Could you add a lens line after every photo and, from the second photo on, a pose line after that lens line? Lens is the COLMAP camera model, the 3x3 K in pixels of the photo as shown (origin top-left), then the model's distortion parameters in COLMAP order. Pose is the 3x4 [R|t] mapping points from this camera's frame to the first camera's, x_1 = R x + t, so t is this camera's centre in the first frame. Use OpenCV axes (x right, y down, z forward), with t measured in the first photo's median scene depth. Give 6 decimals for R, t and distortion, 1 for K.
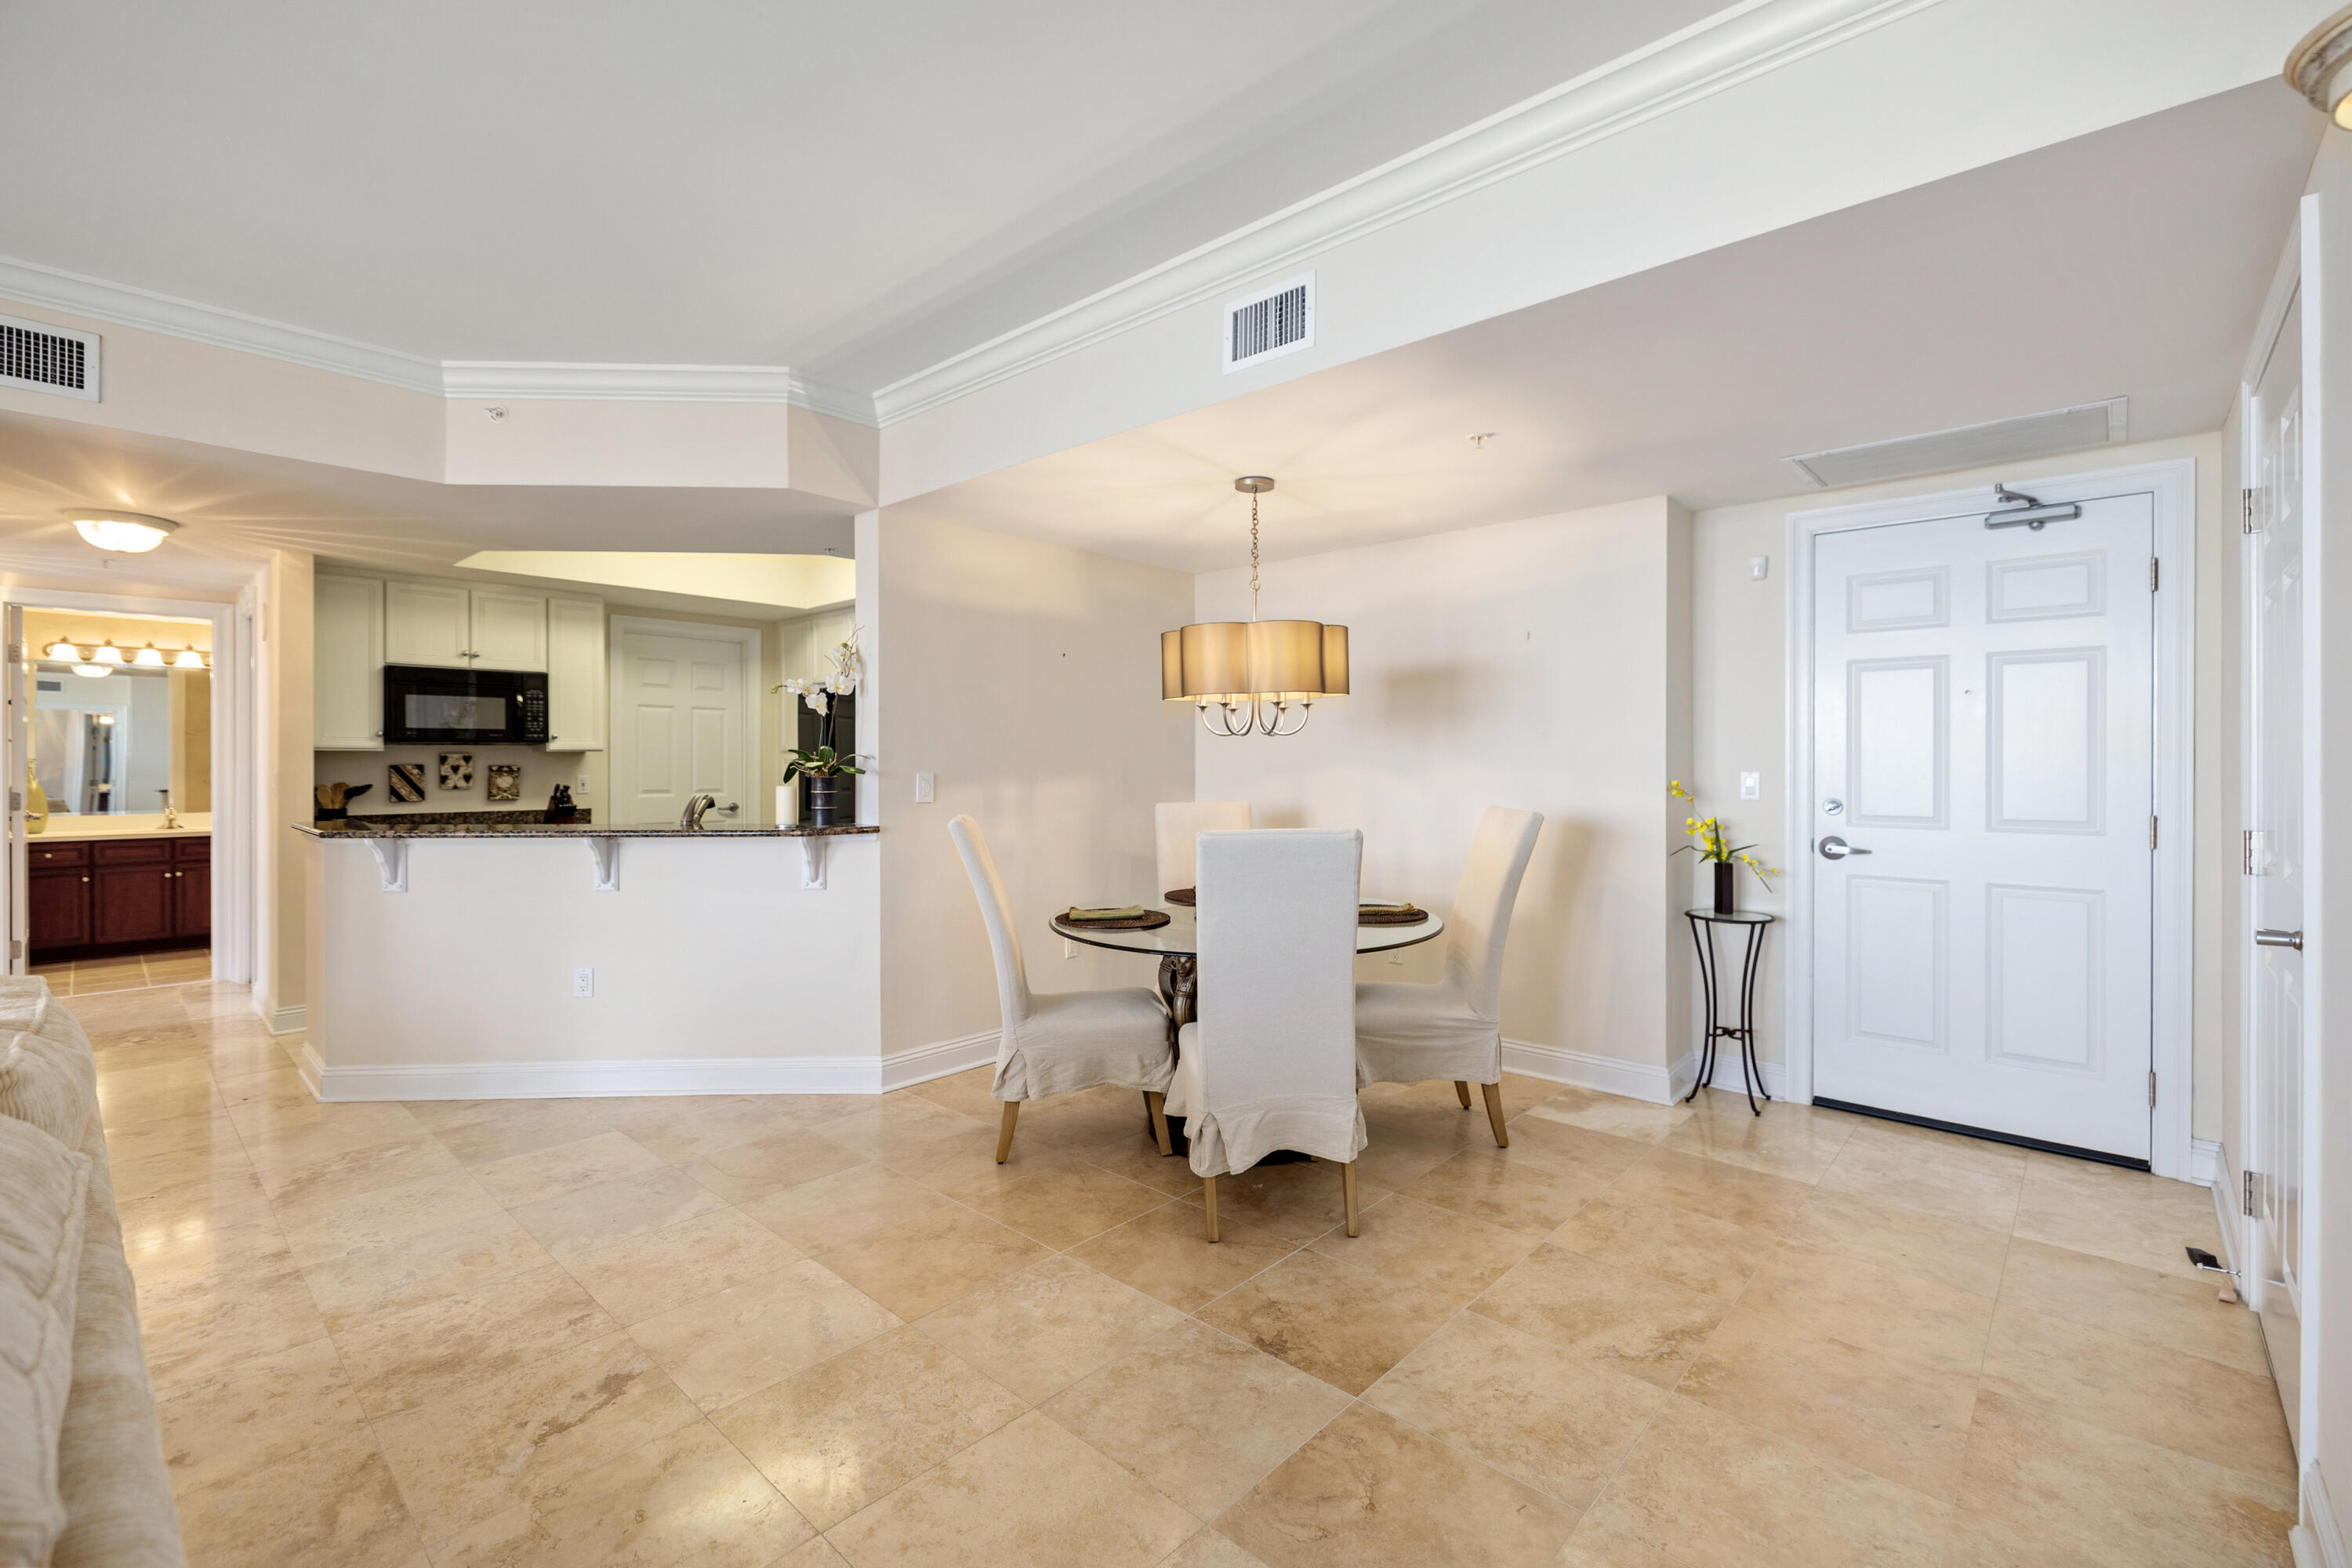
lens RADIAL K [[1026.9, 0, 1158.8], [0, 1026.9, 769.2], [0, 0, 1]] dist [-0.001574, 0.000325]
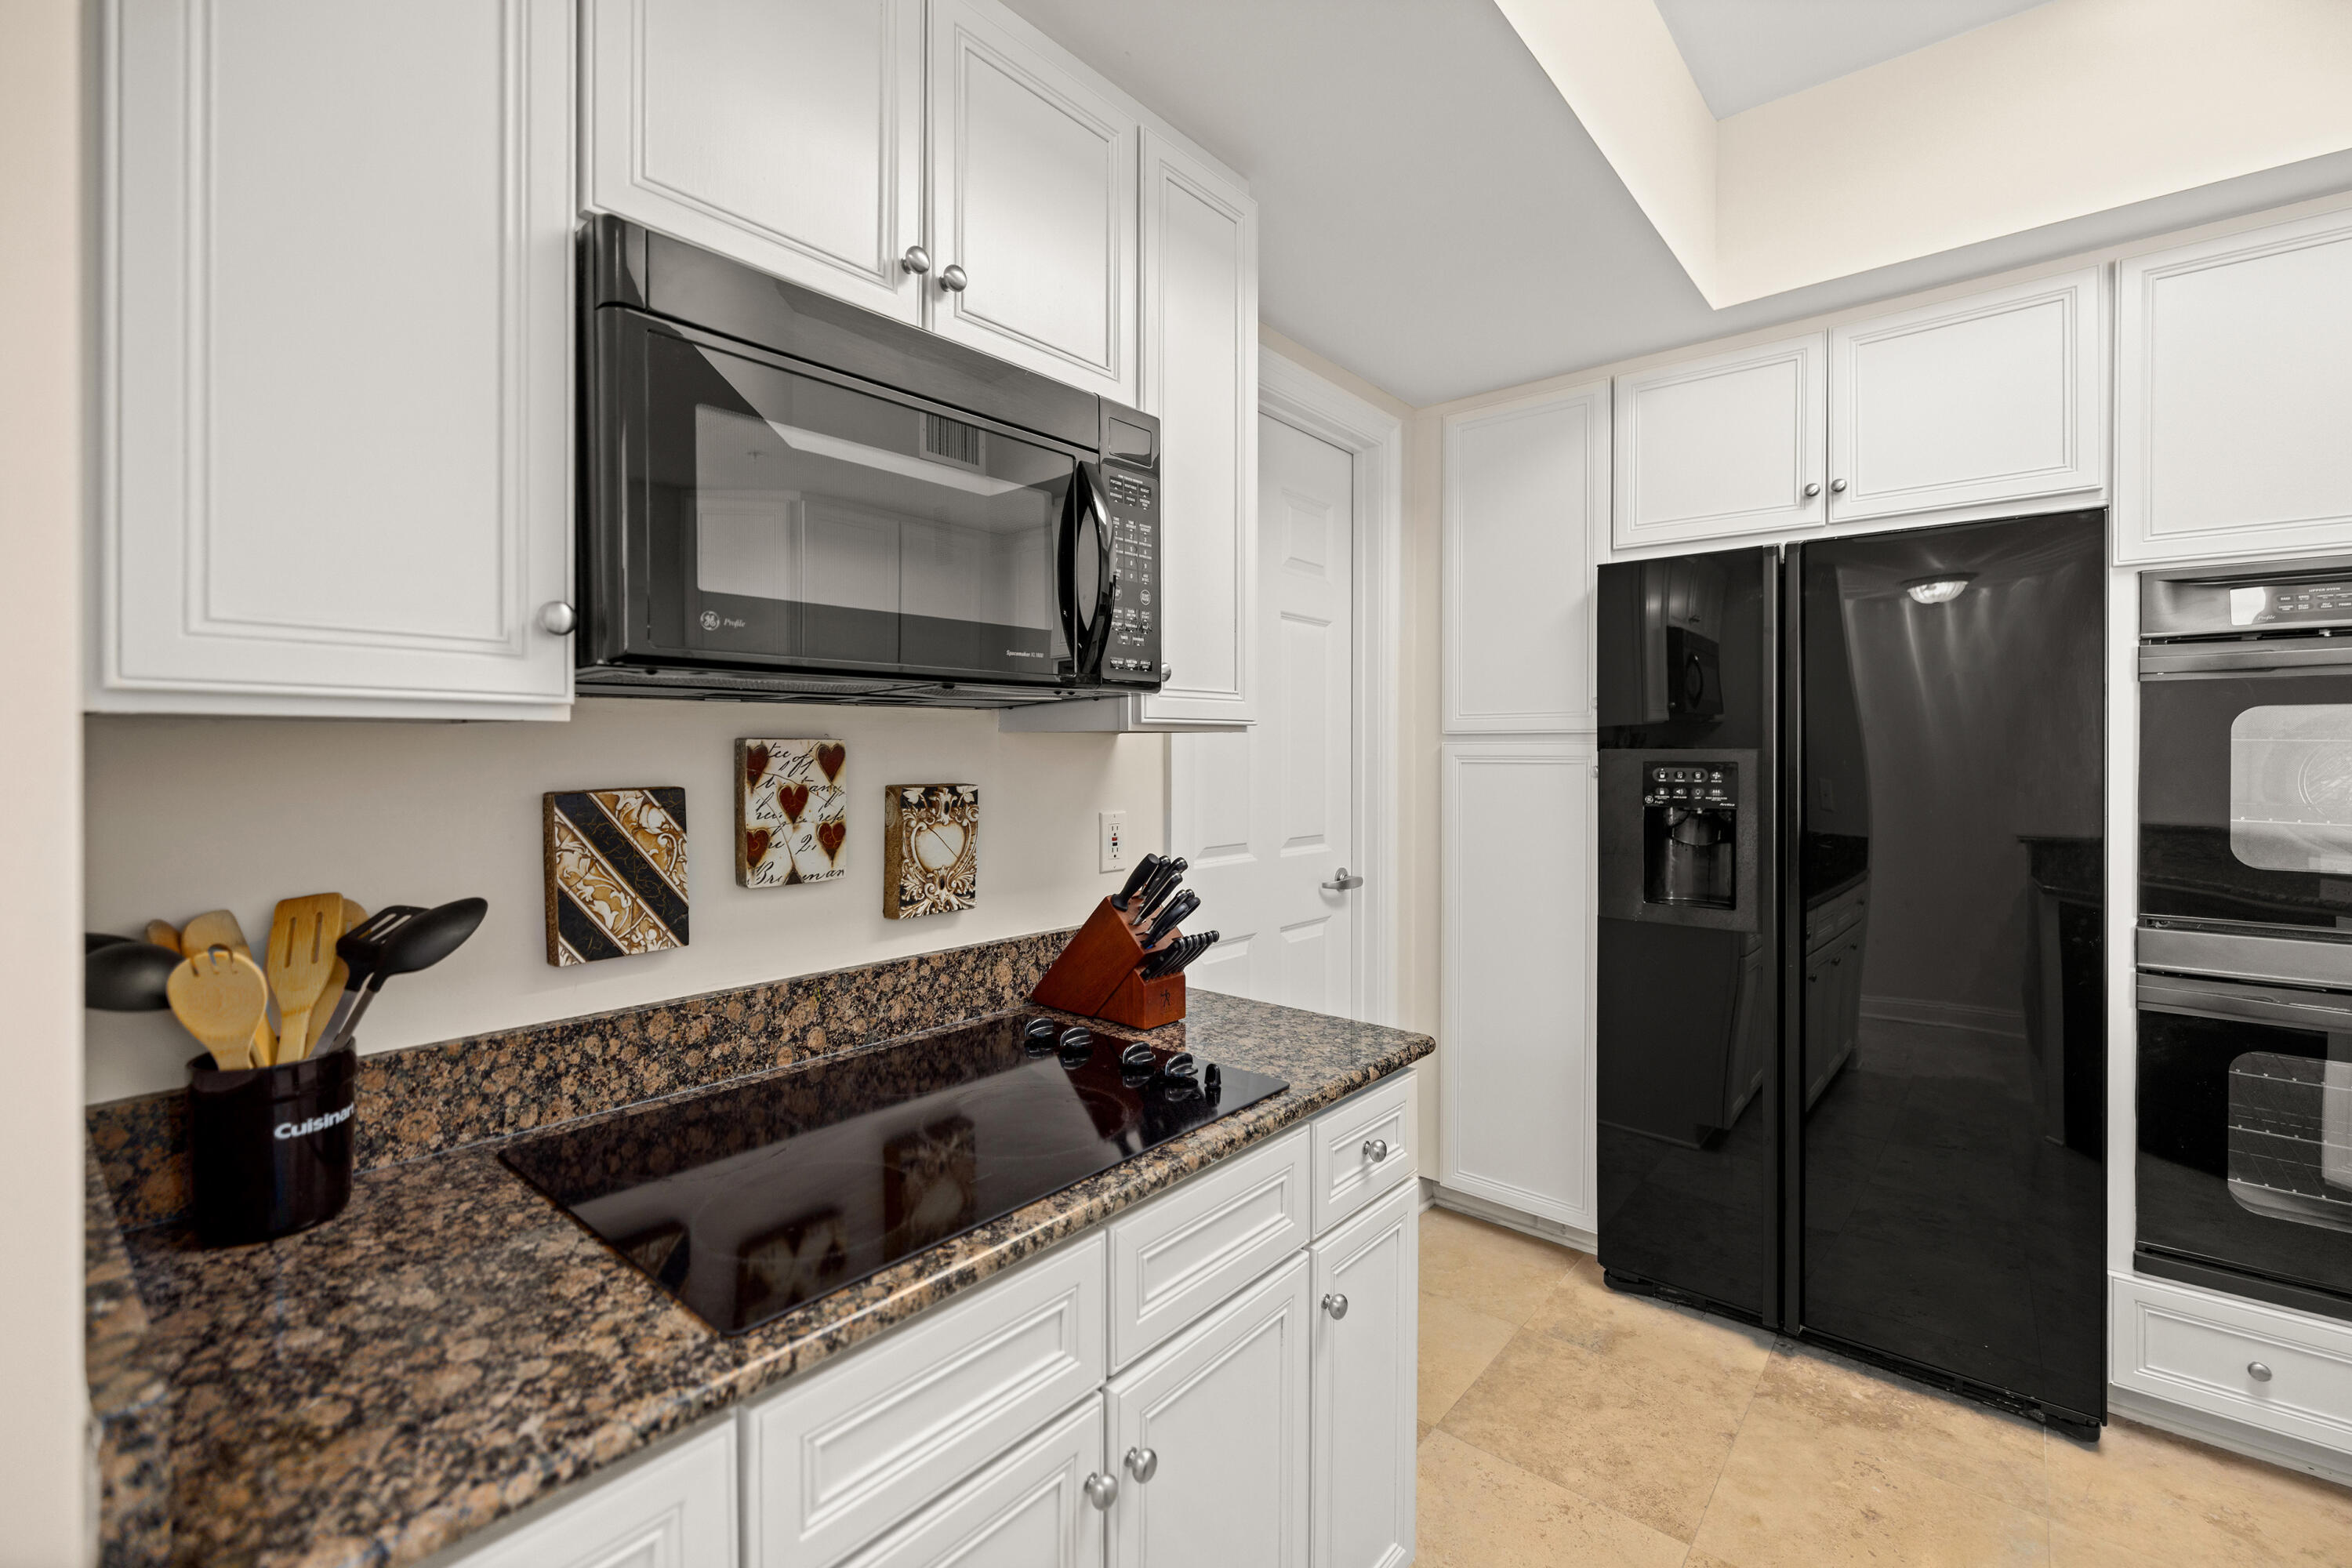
lens RADIAL K [[1022.2, 0, 1181.9], [0, 1022.2, 756.4], [0, 0, 1]] dist [-0.001343, -0.000099]
pose [[0.998576, -0.001275, 0.053331, -0.875766], [0.001398, 0.999996, -0.002278, -0.015292], [-0.053327, 0.002350, 0.998574, 1.086037]]
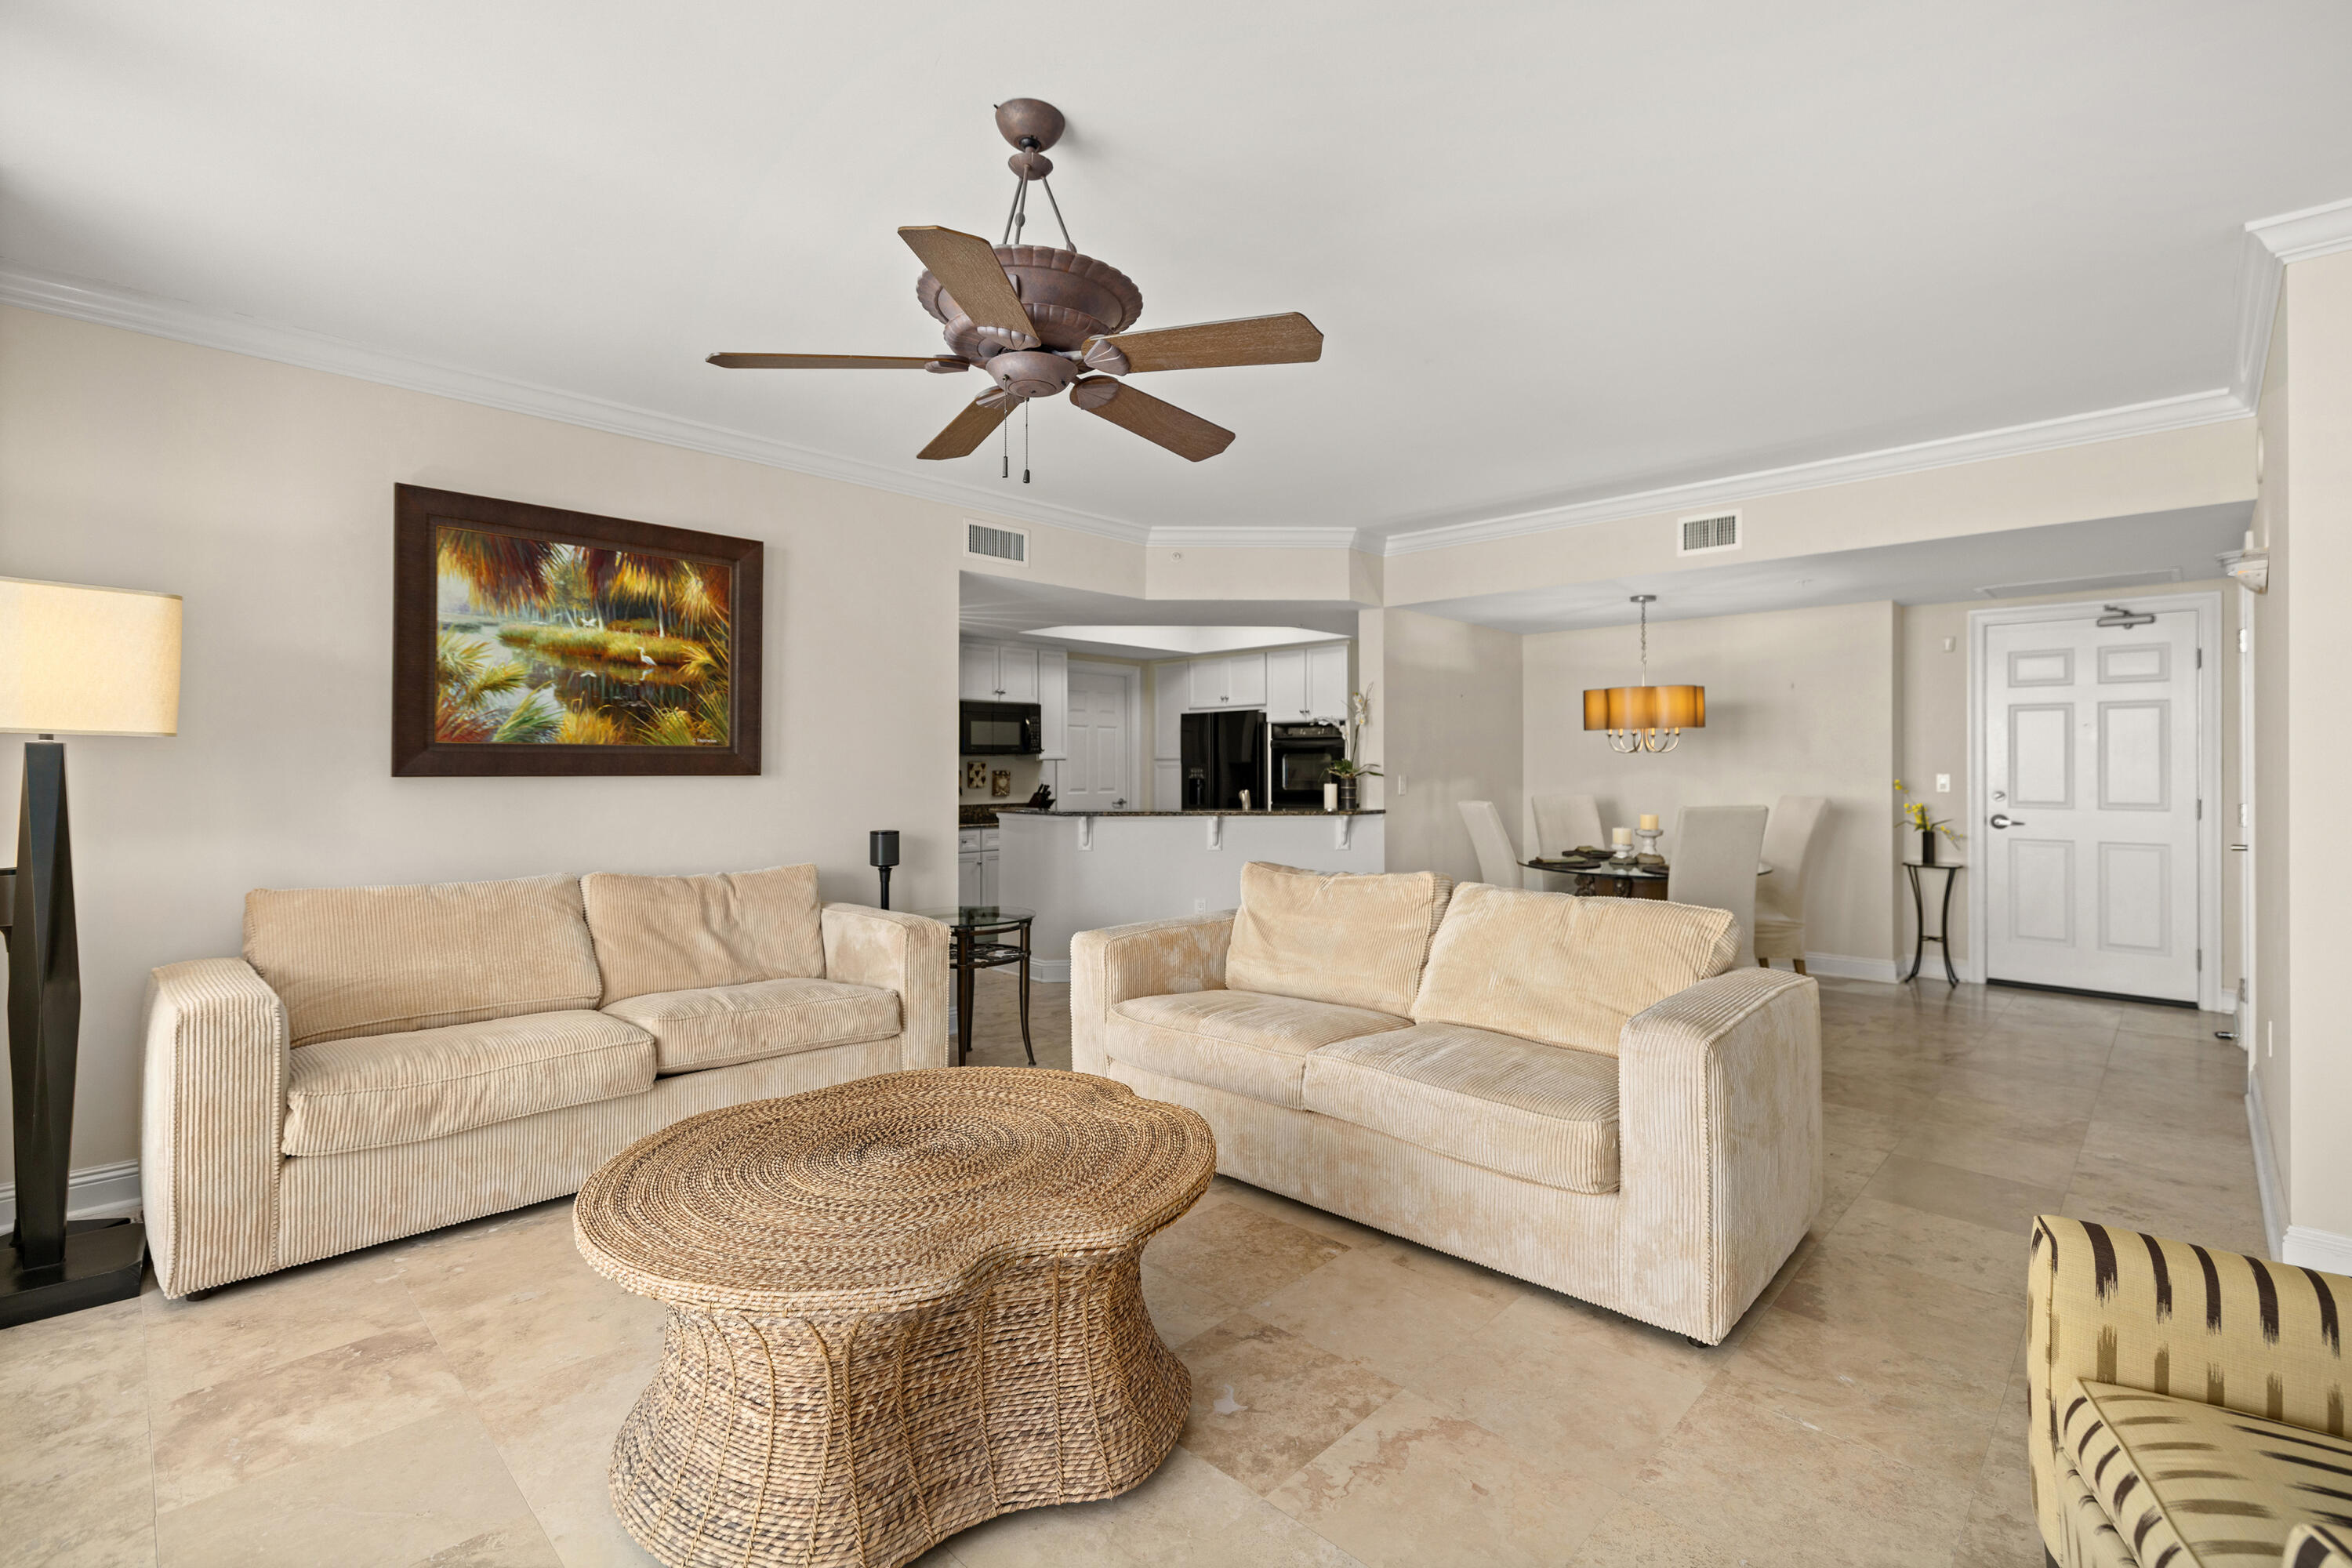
lens RADIAL K [[1063.1, 0, 1185.2], [0, 1063.1, 767.7], [0, 0, 1]] dist [0.000338, -0.000156]
pose [[0.999920, -0.001667, -0.012504, -0.557010], [0.001625, 0.999993, -0.003355, -0.003525], [0.012509, 0.003334, 0.999916, -0.633593]]
